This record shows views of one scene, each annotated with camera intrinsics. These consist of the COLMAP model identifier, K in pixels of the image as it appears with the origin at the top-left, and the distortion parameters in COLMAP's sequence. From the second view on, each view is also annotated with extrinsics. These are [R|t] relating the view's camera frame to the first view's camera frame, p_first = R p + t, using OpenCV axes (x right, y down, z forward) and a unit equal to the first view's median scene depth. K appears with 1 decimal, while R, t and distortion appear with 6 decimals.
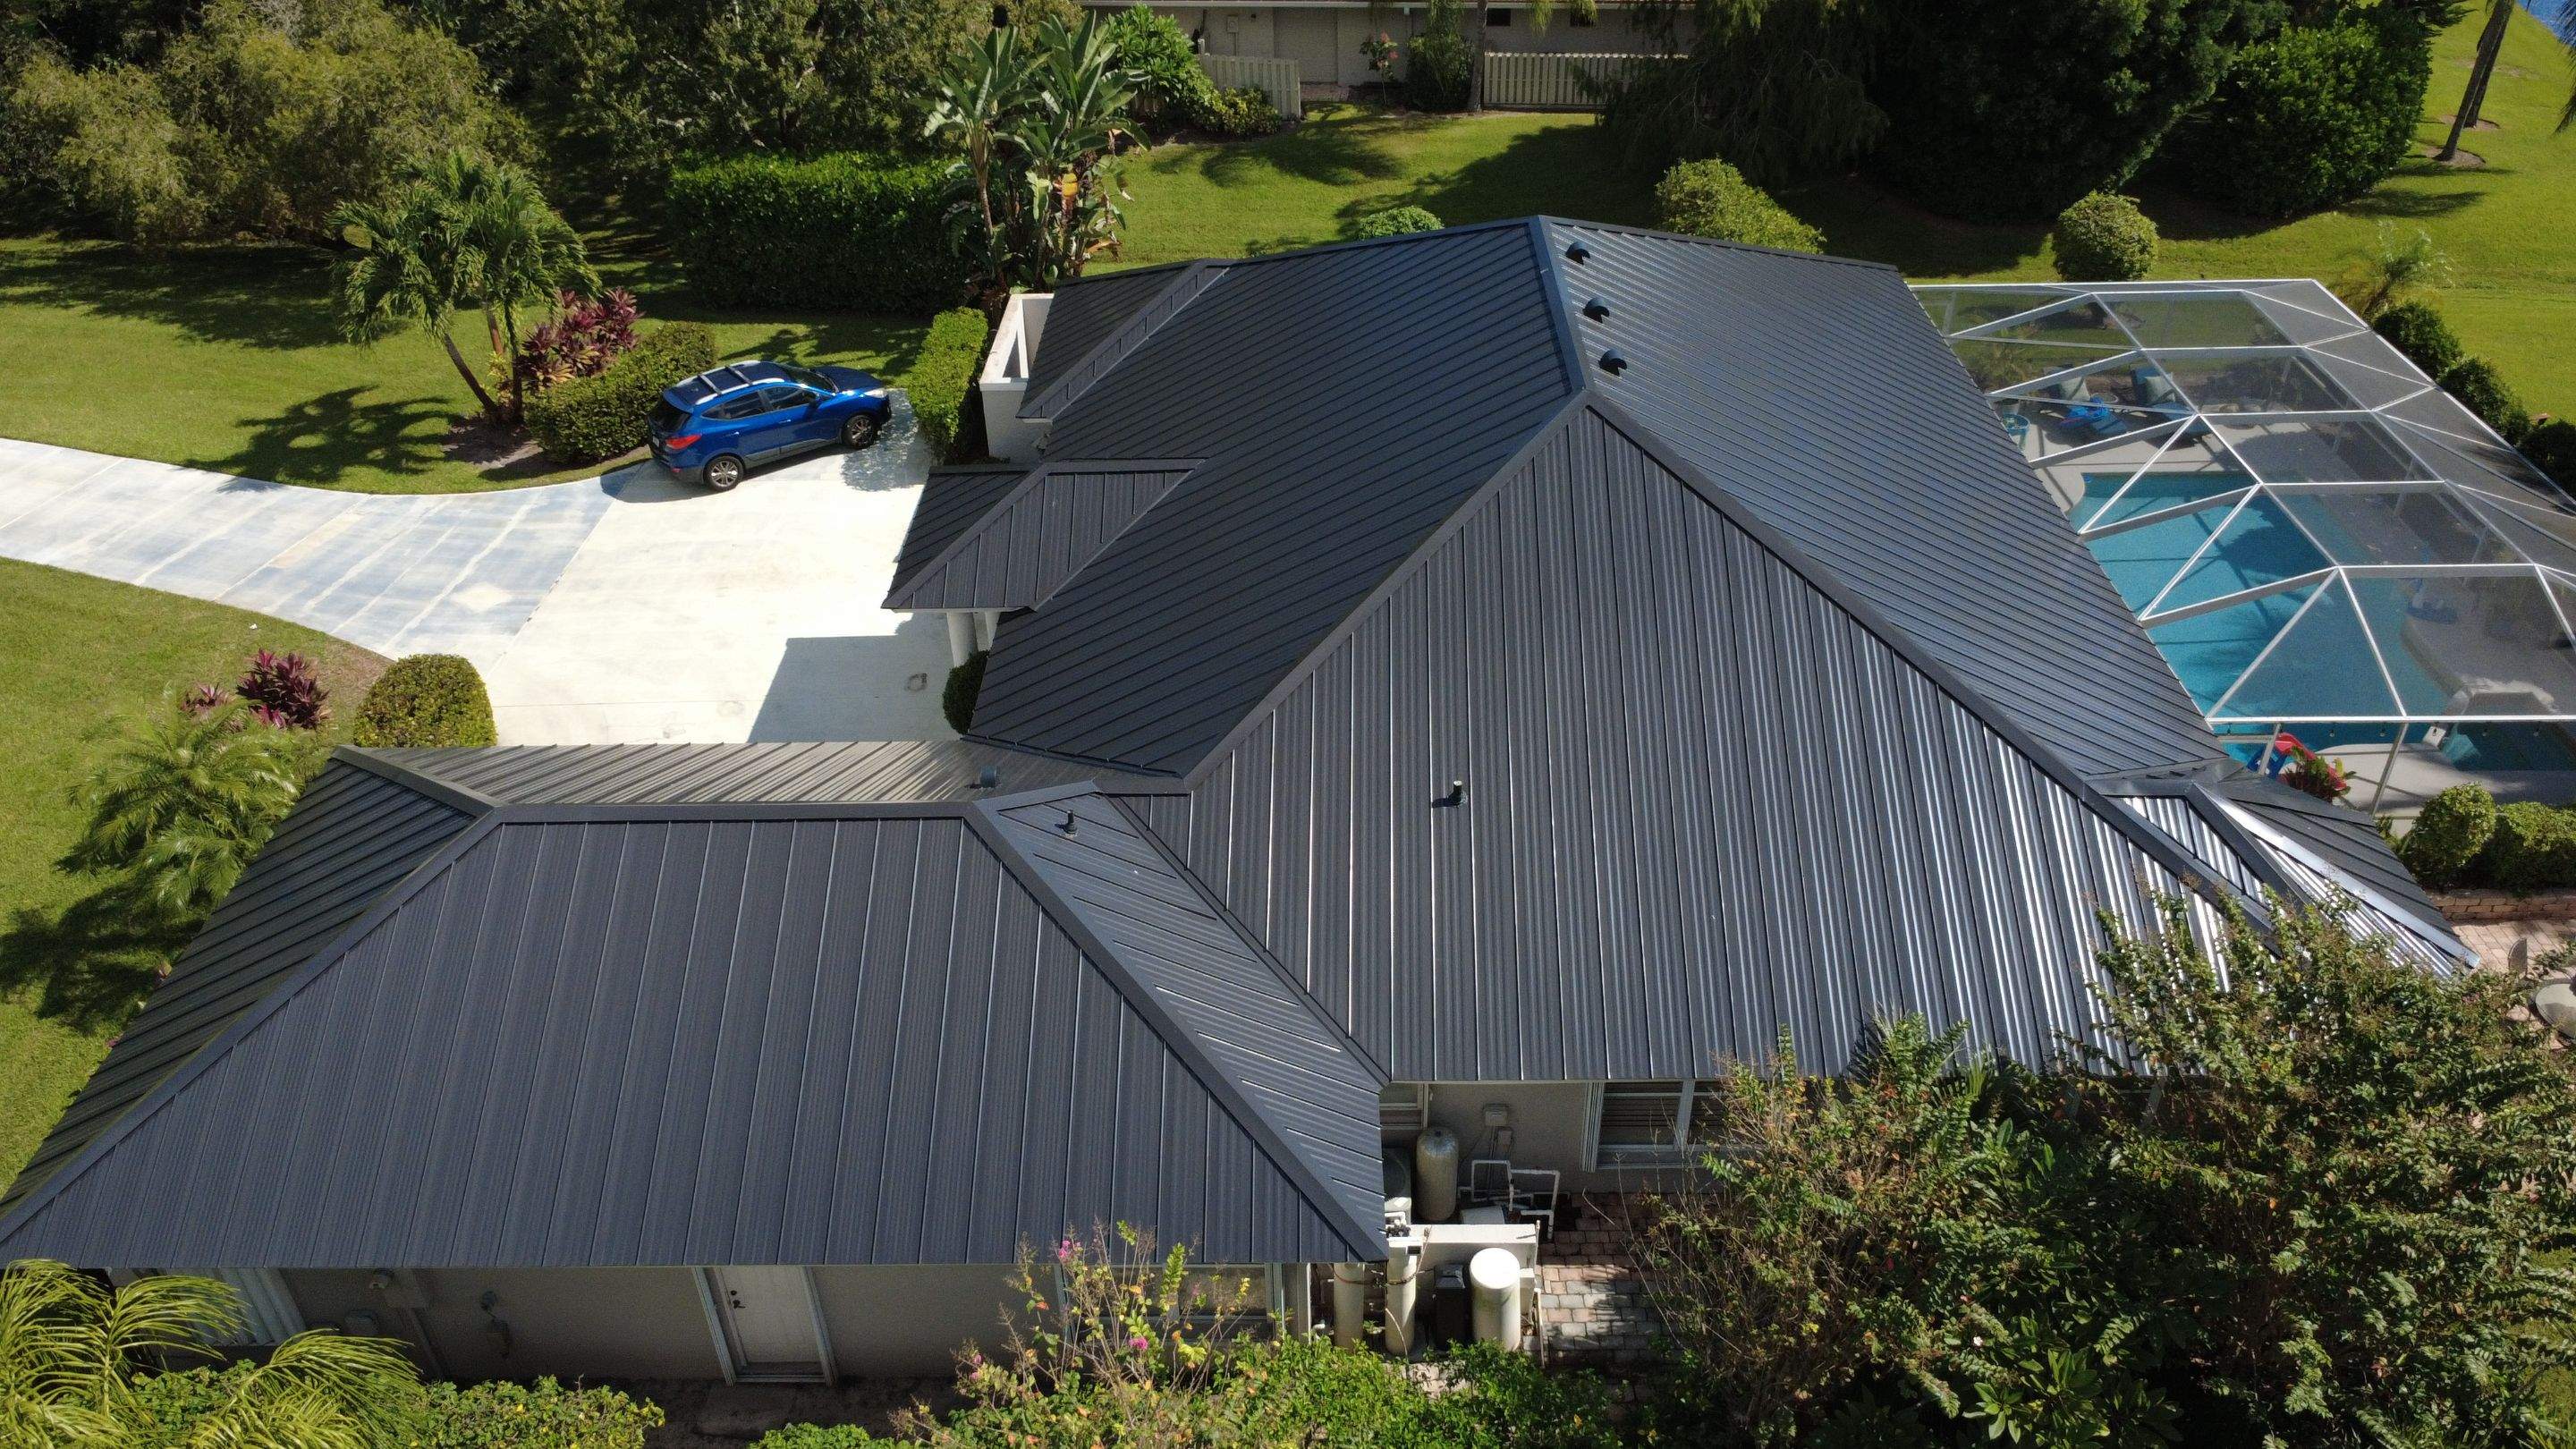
lens RADIAL K [[1890.0, 0, 1287.2], [0, 1890.0, 744.0], [0, 0, 1]] dist [-0.002529, -0.004990]
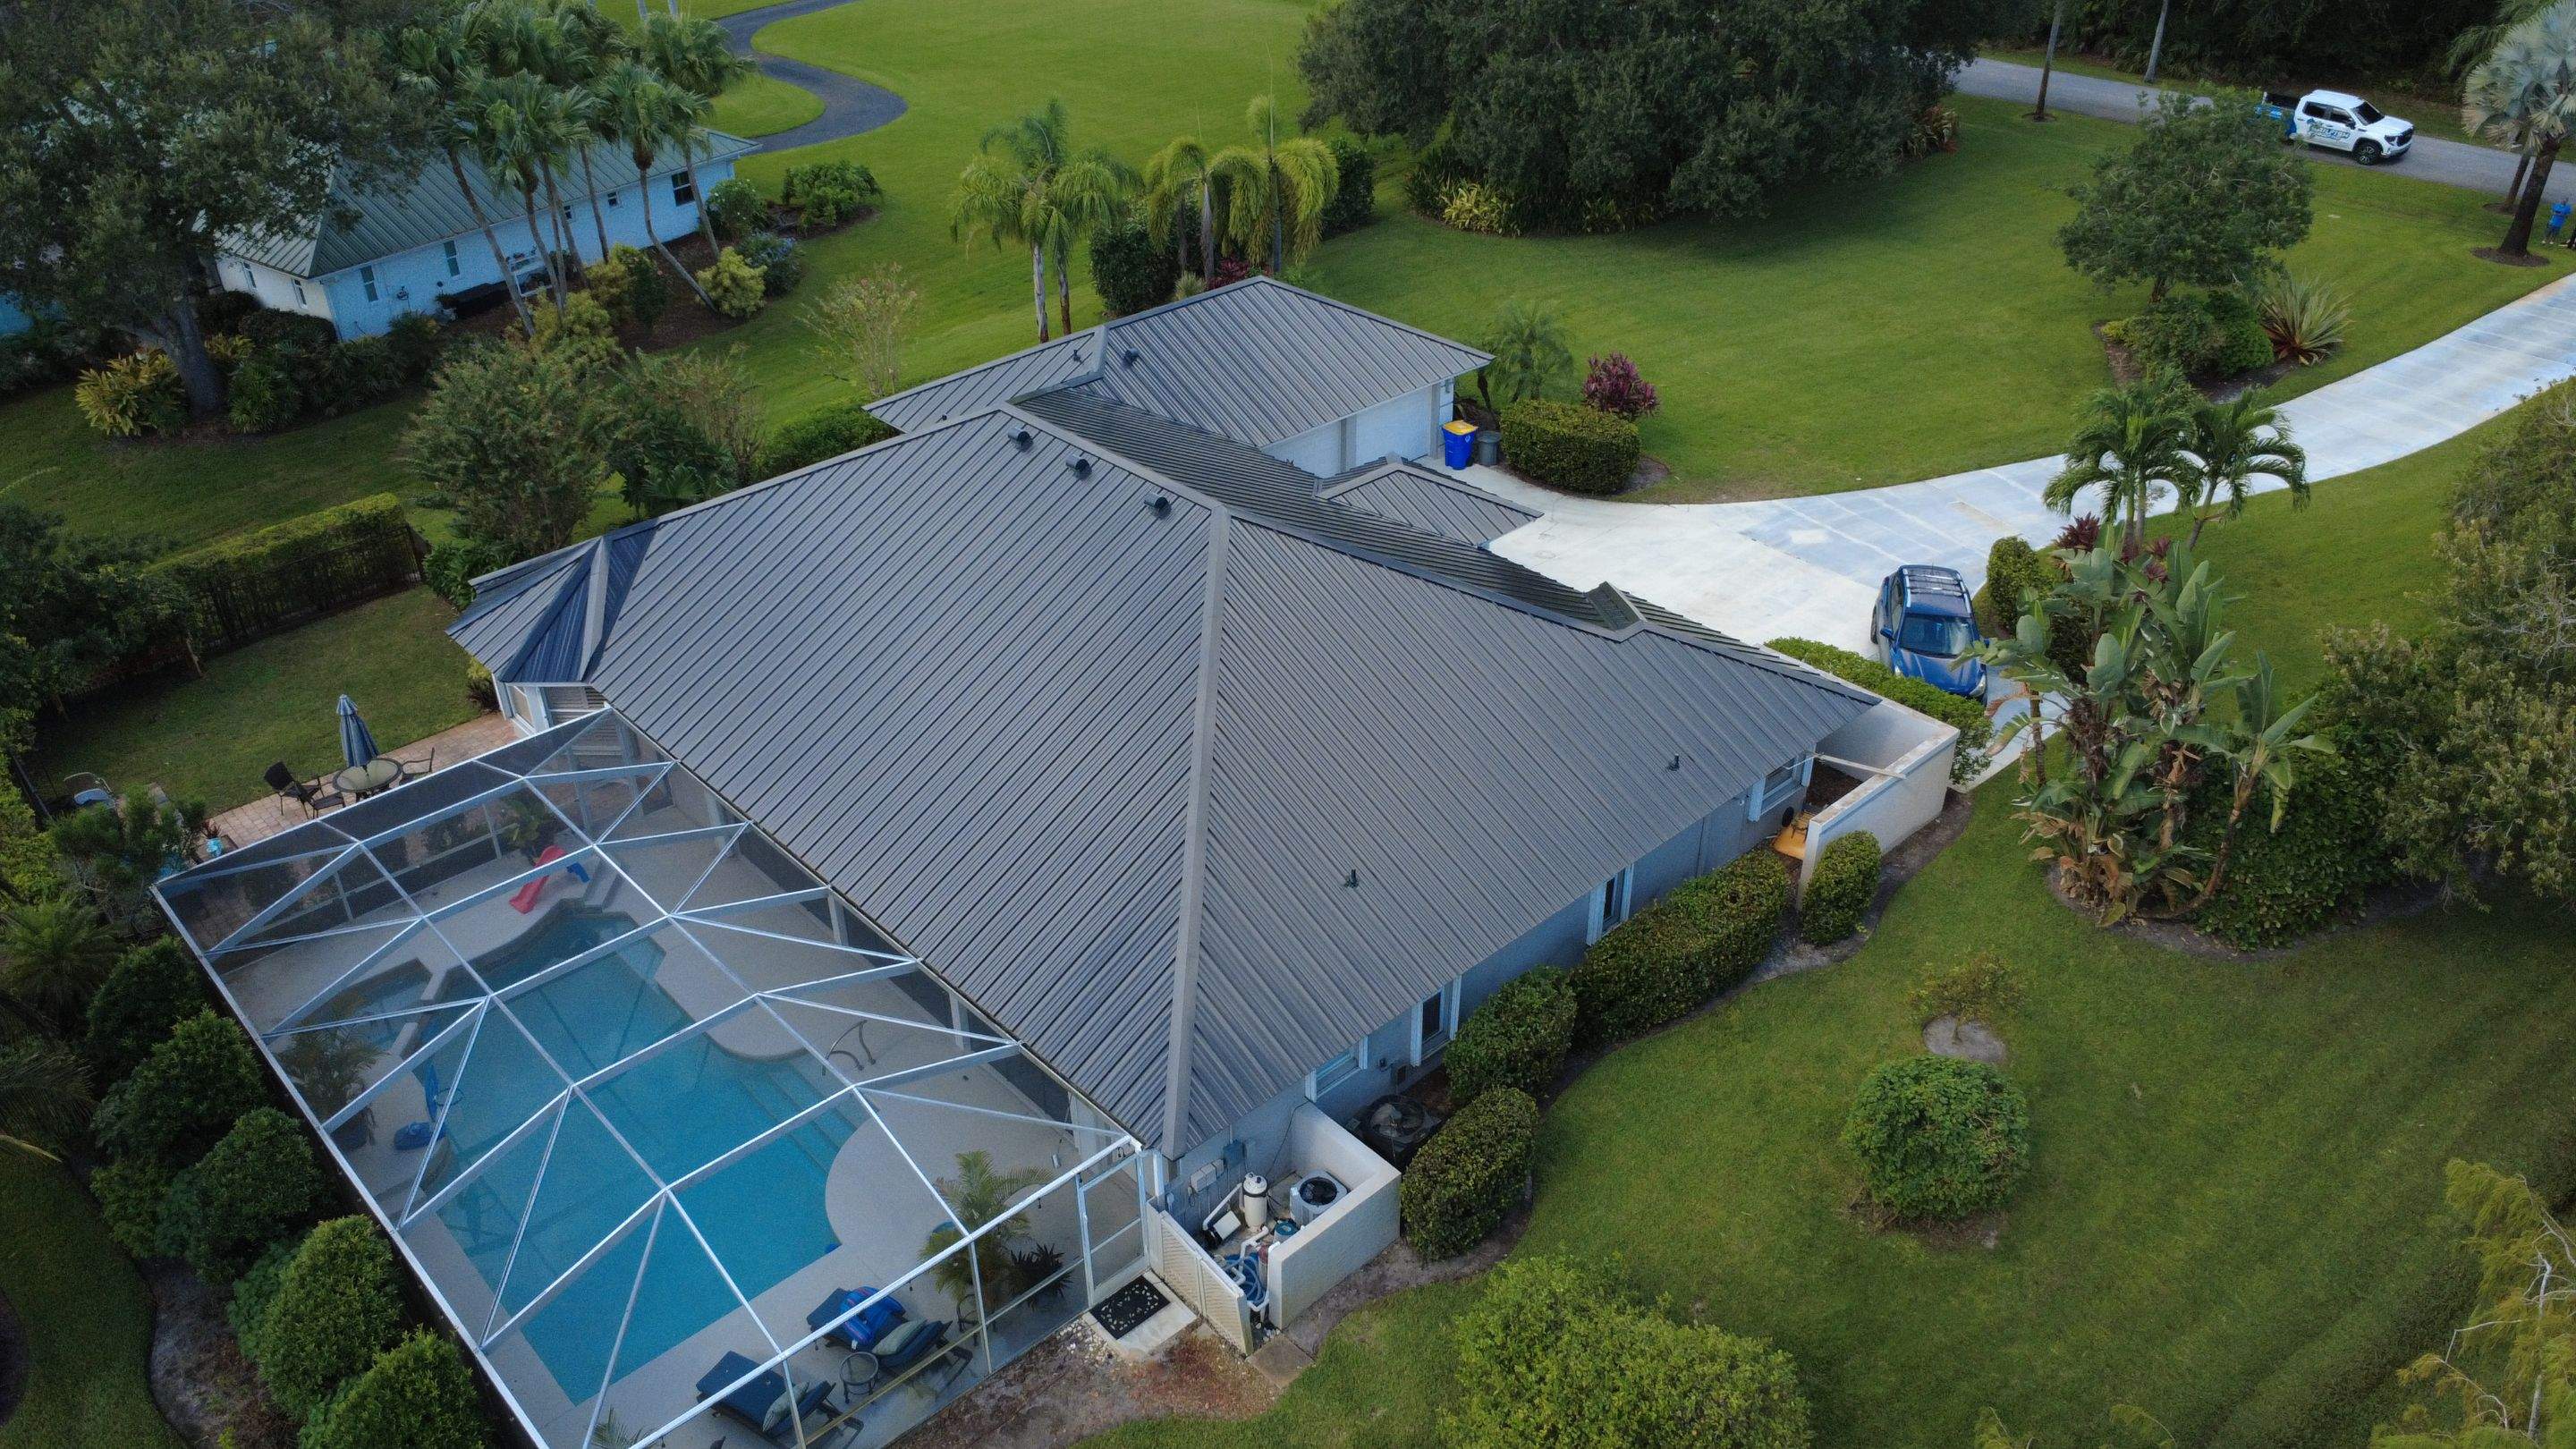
lens RADIAL K [[1890.0, 0, 1289.5], [0, 1890.0, 734.4], [0, 0, 1]] dist [-0.002529, -0.004990]
pose [[-0.720143, 0.395822, -0.569841, 0.657876], [-0.373527, 0.470949, 0.799178, -0.930571], [0.584698, 0.788373, -0.191300, 1.116185]]
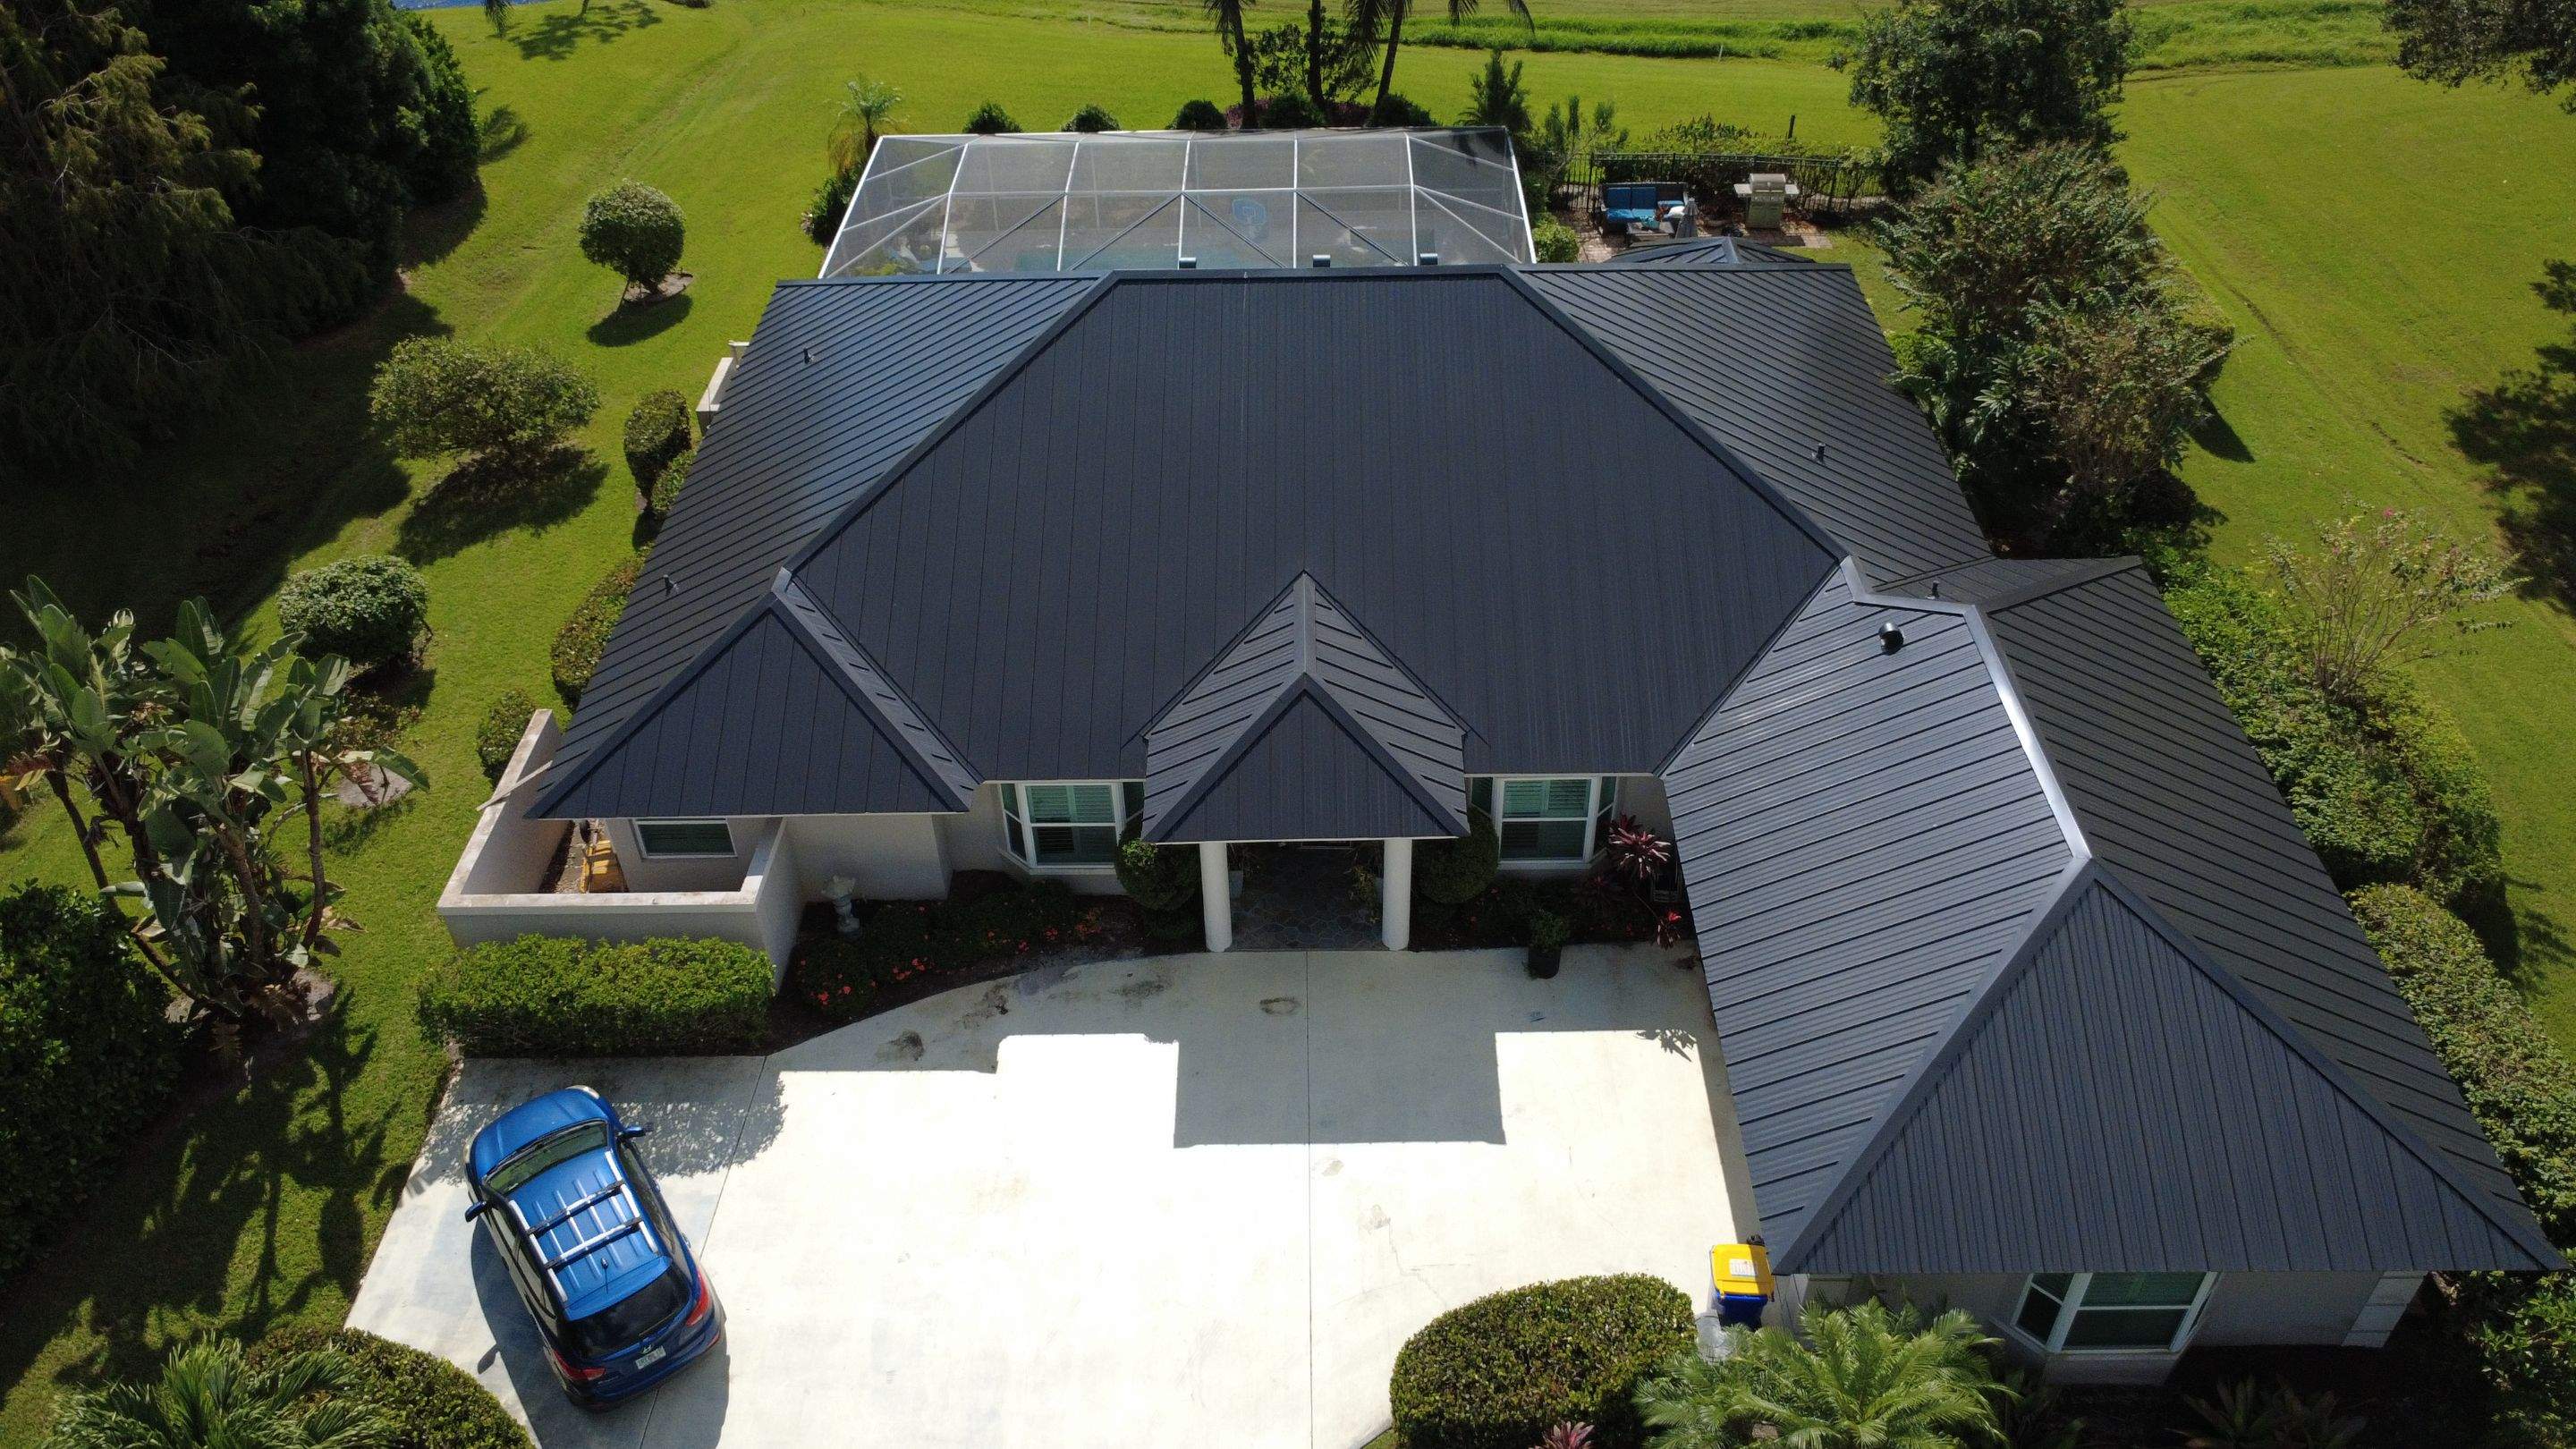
lens RADIAL K [[1890.0, 0, 1289.2], [0, 1890.0, 731.8], [0, 0, 1]] dist [-0.002529, -0.004990]
pose [[-0.009378, -0.617963, 0.786151, -0.719873], [0.593319, 0.629400, 0.501825, -0.491406], [-0.804913, 0.471144, 0.360746, 0.546743]]
